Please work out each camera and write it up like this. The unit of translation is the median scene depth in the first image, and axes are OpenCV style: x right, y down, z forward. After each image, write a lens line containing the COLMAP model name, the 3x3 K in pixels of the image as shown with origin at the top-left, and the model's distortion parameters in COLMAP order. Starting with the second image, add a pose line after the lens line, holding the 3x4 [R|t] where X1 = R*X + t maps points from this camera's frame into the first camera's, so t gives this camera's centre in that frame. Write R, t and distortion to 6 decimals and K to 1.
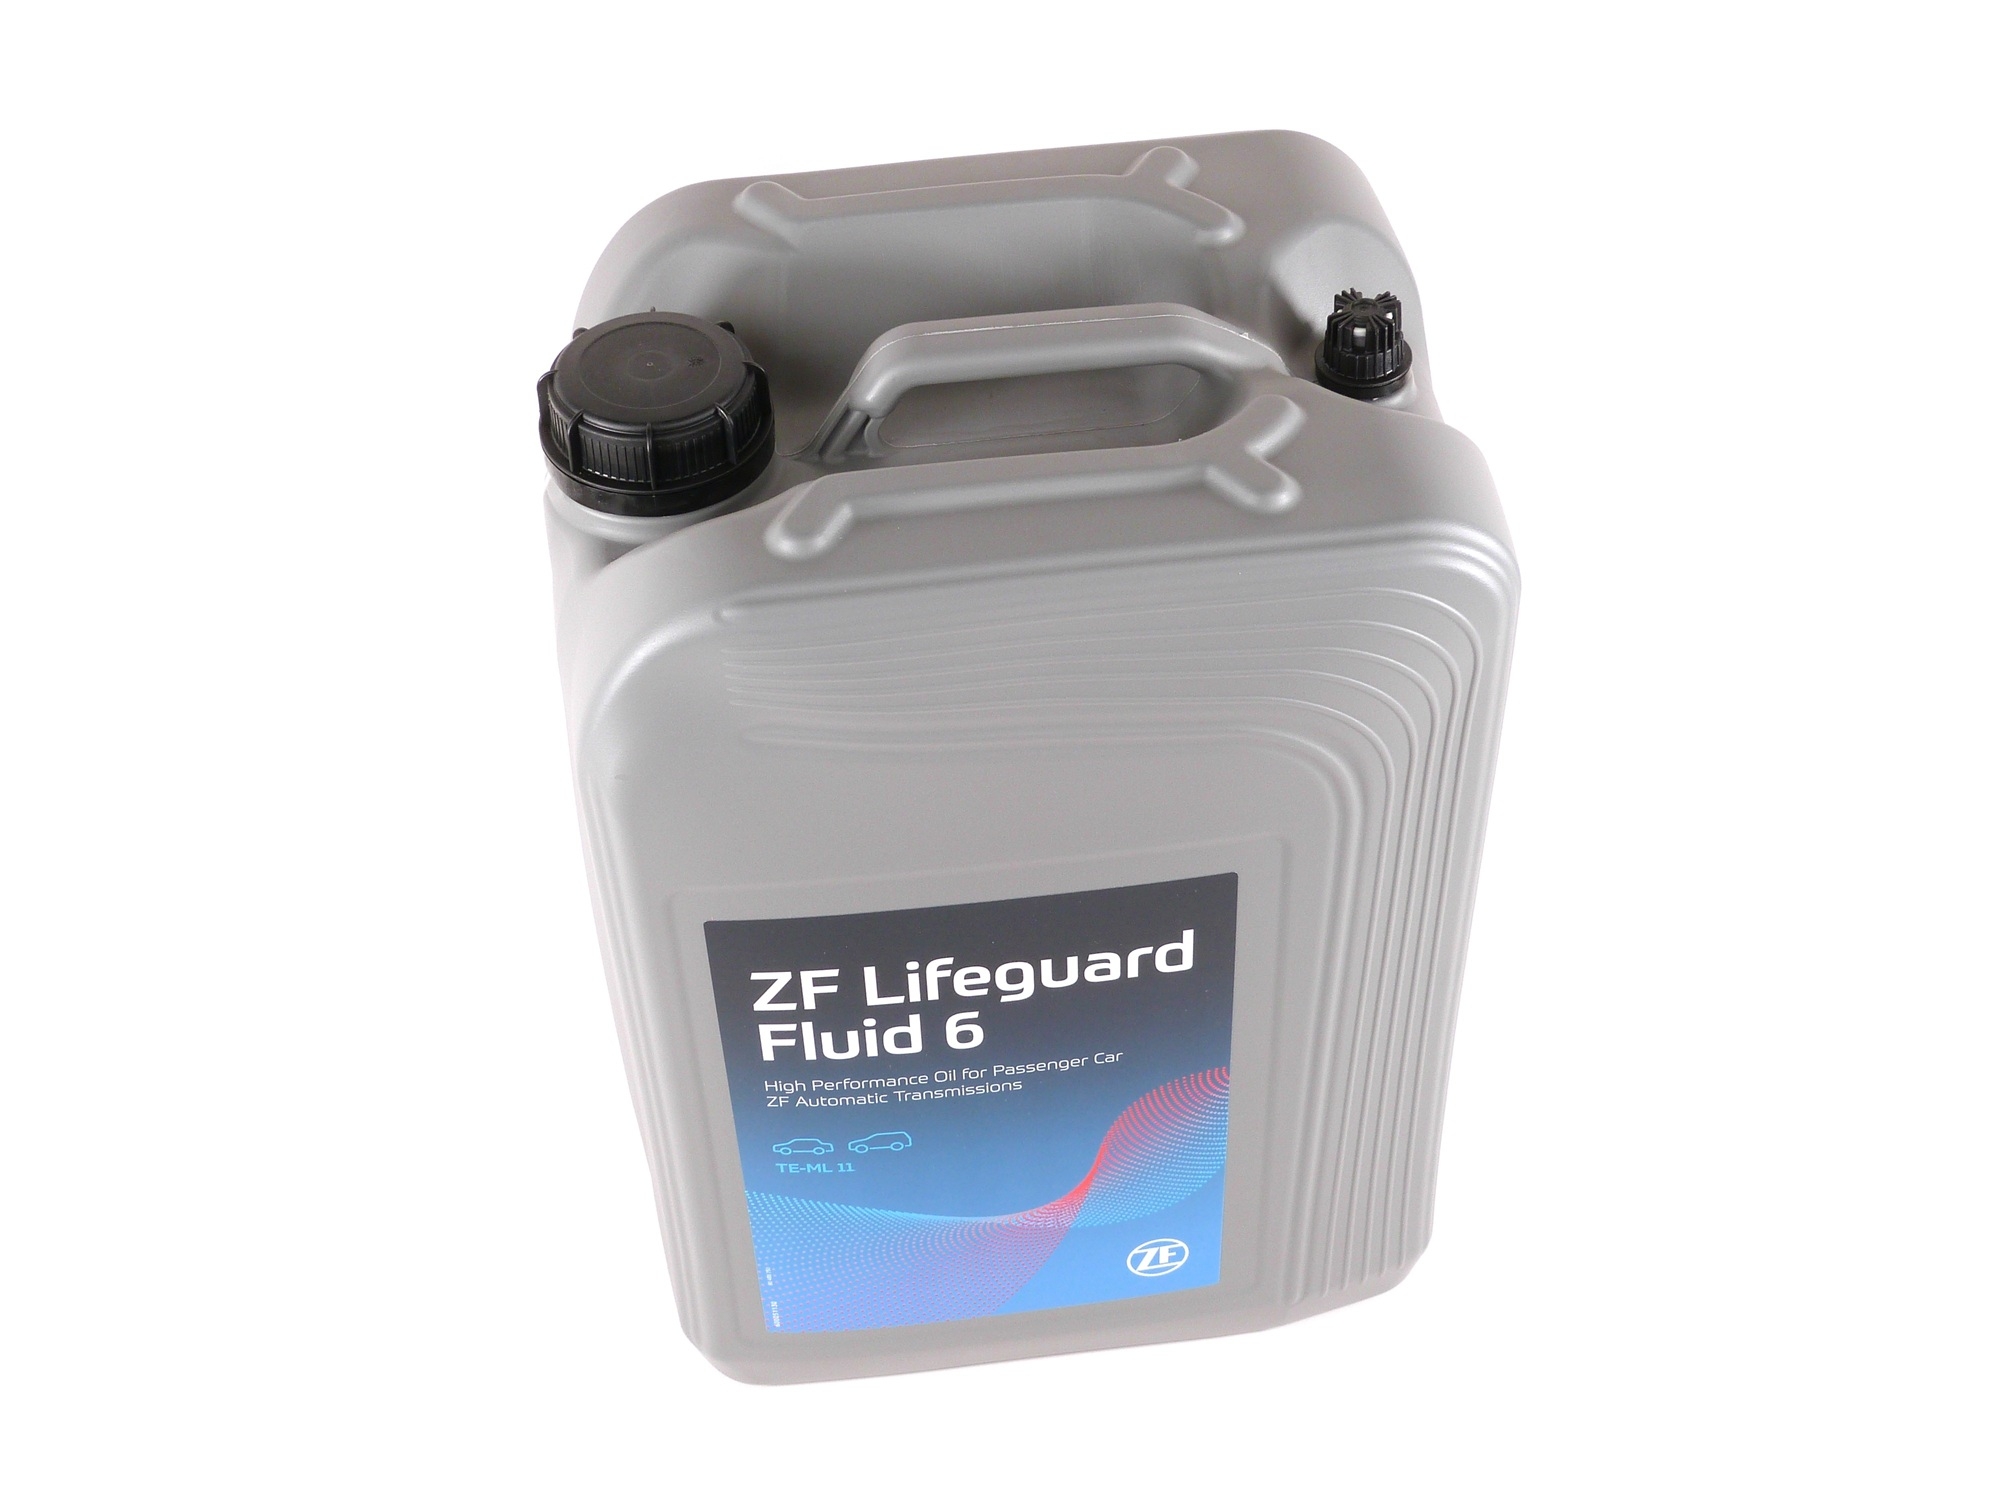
lens RADIAL K [[2729.4, 0, 1018.8], [0, 2729.4, 737.1], [0, 0, 1]] dist [-0.054711, 0.000000]
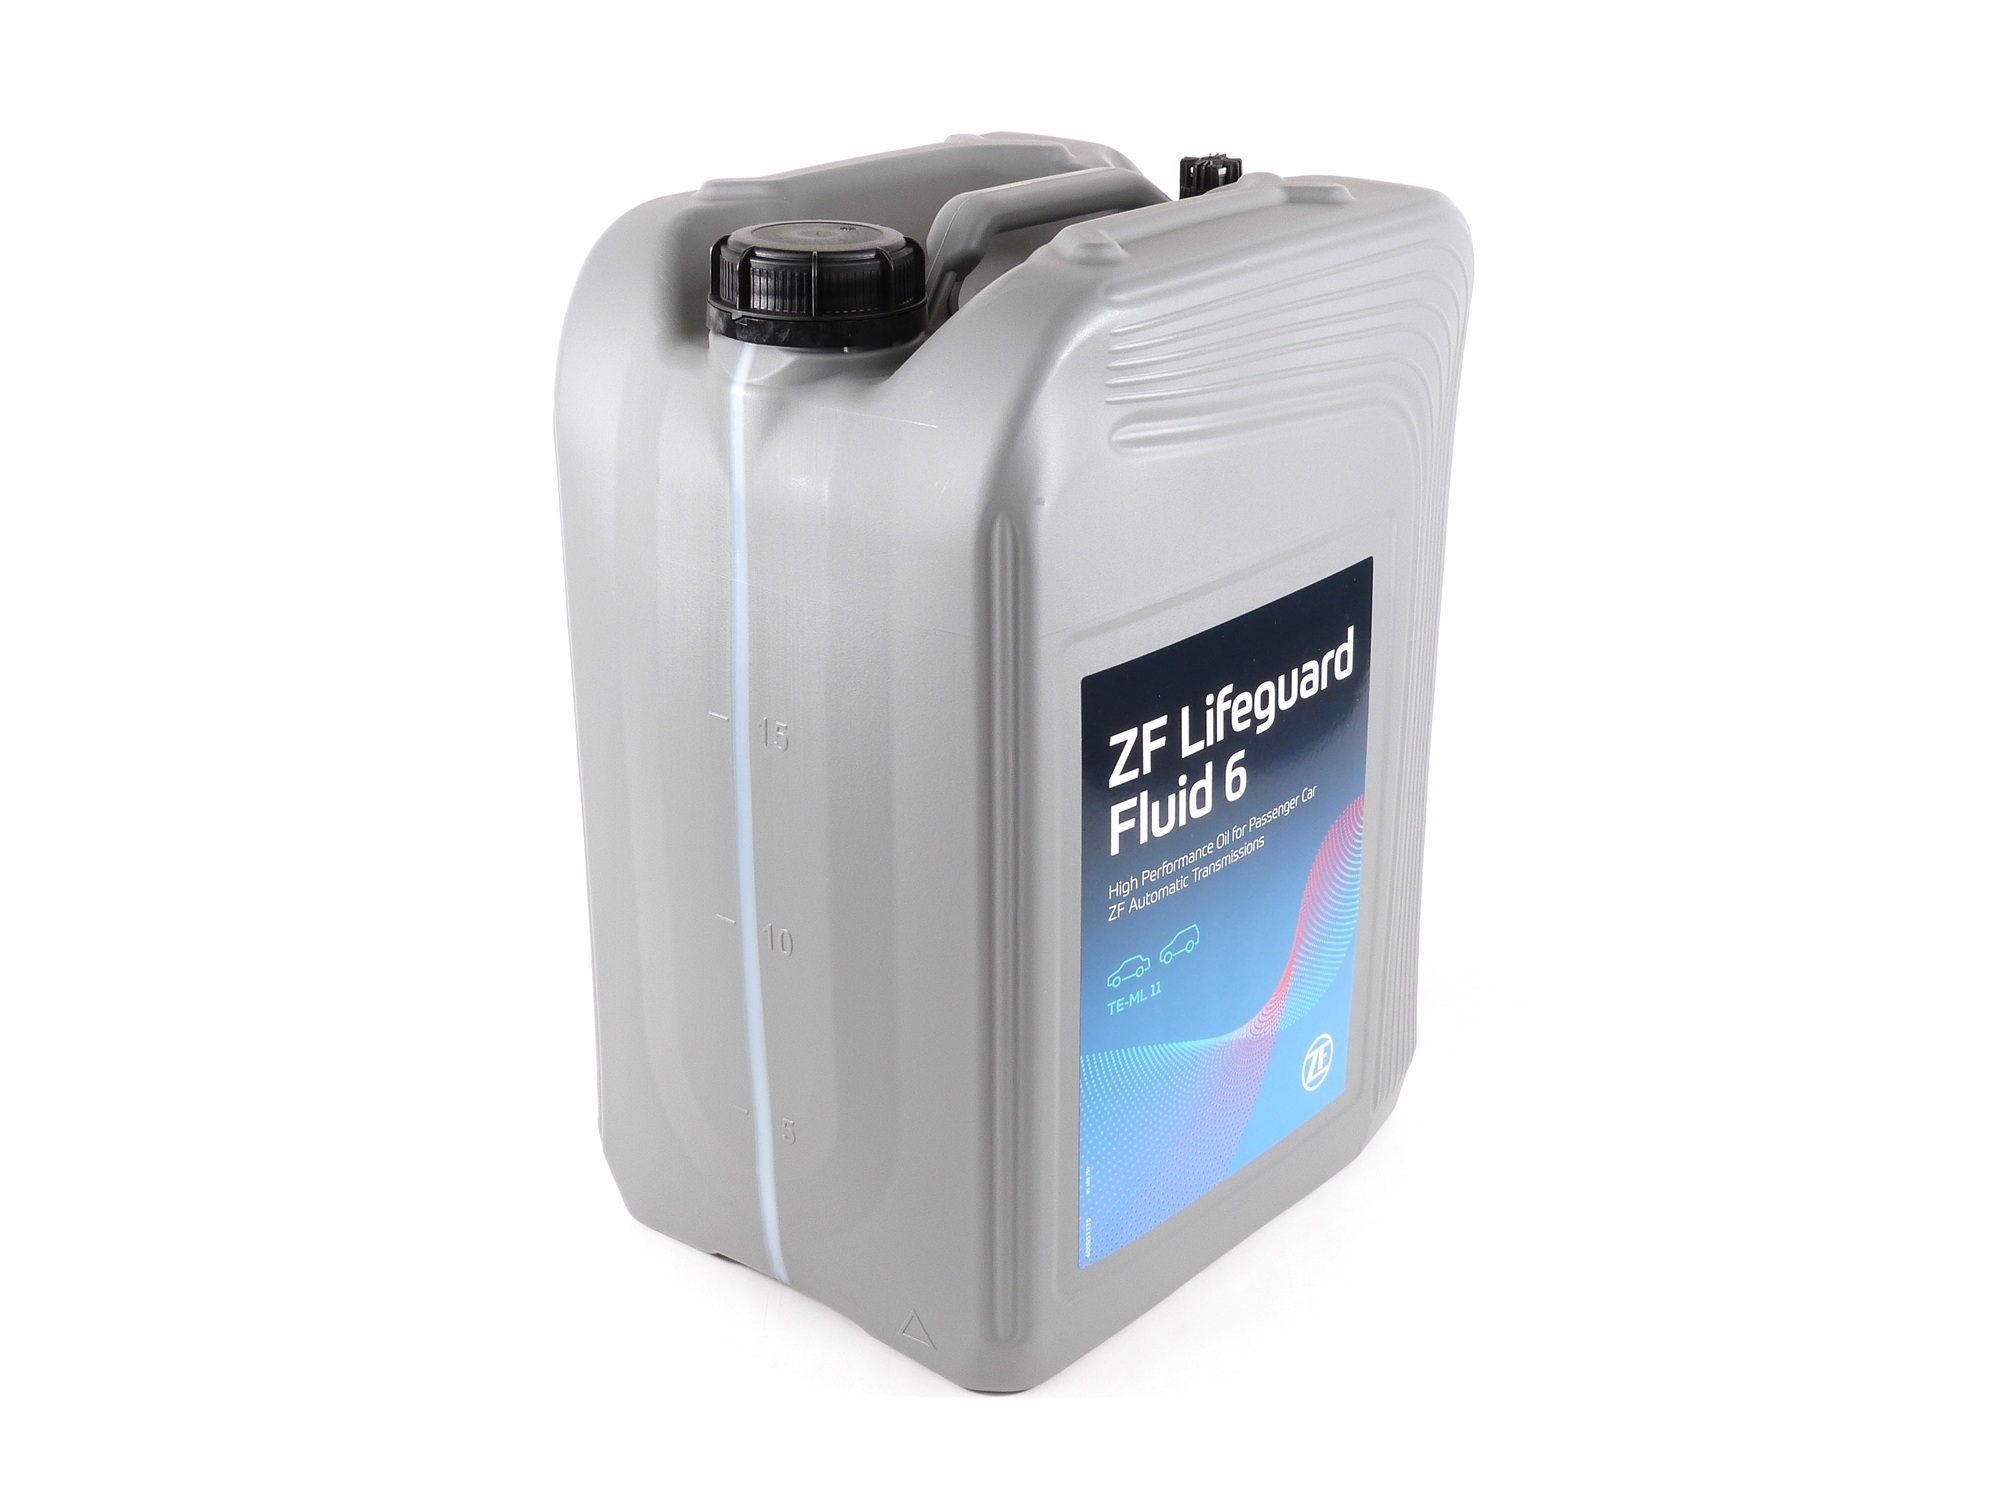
lens RADIAL K [[2590.1, 0, 996.5], [0, 2590.1, 758.5], [0, 0, 1]] dist [-0.115760, 0.000000]
pose [[0.737670, -0.242100, 0.630263, -0.748959], [0.464218, 0.859705, -0.213093, 0.281537], [-0.490251, 0.449772, 0.746565, 0.284442]]
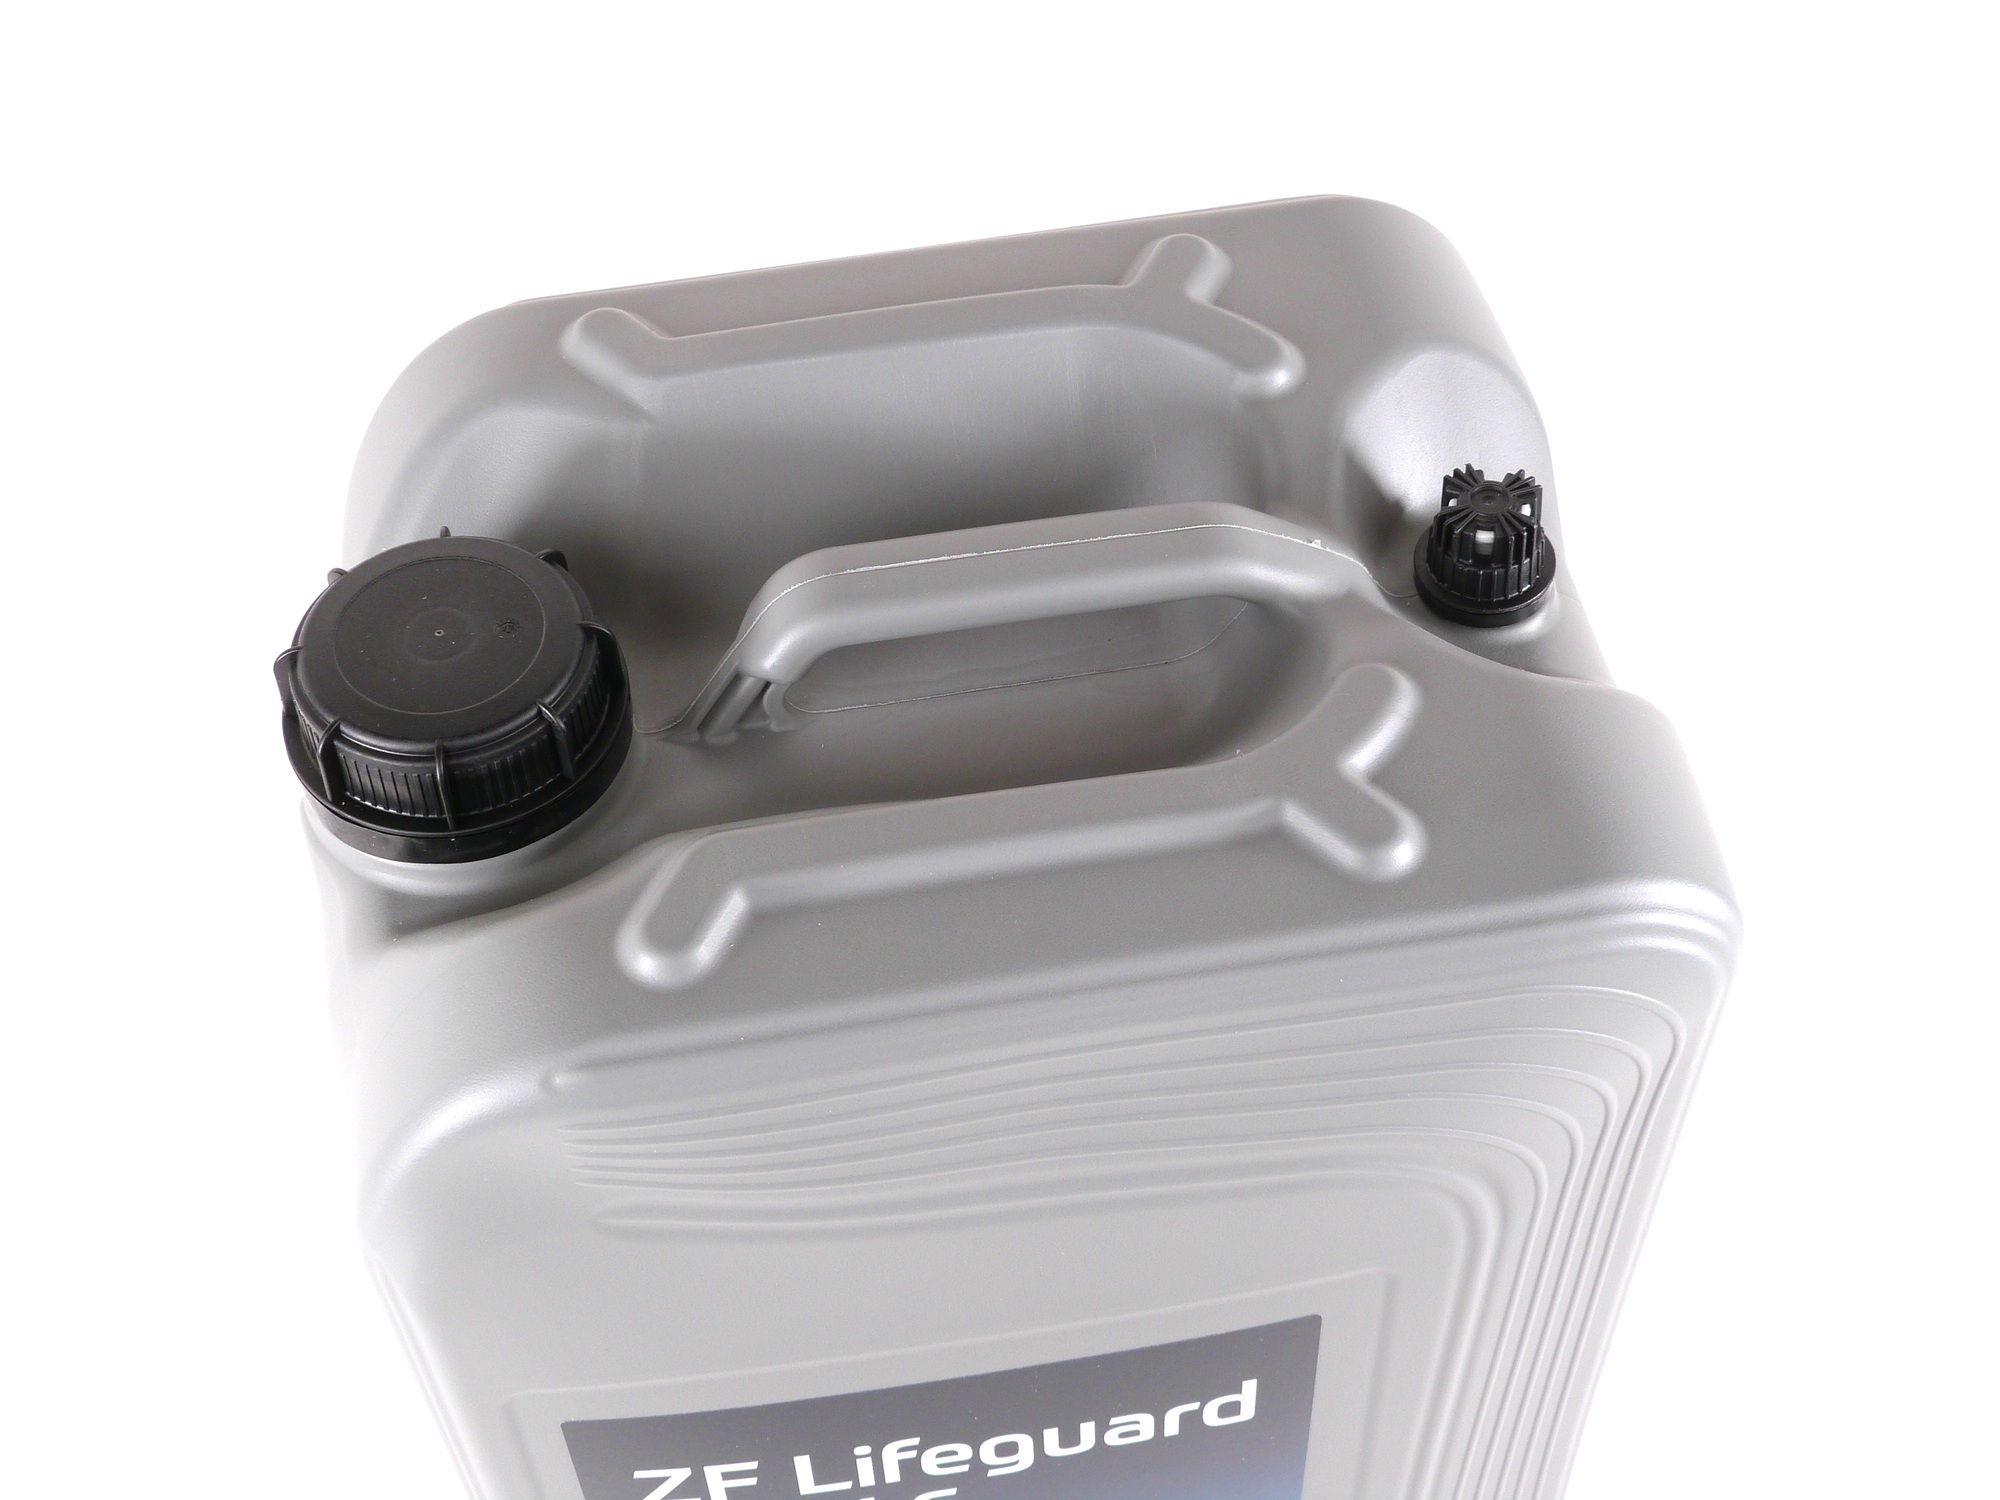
lens RADIAL K [[2729.4, 0, 1005.3], [0, 2729.4, 751.8], [0, 0, 1]] dist [-0.054711, 0.000000]
pose [[0.999256, -0.033167, 0.019704, -0.009809], [0.031245, 0.995366, 0.090946, -0.157965], [-0.022629, -0.090263, 0.995661, 0.313019]]
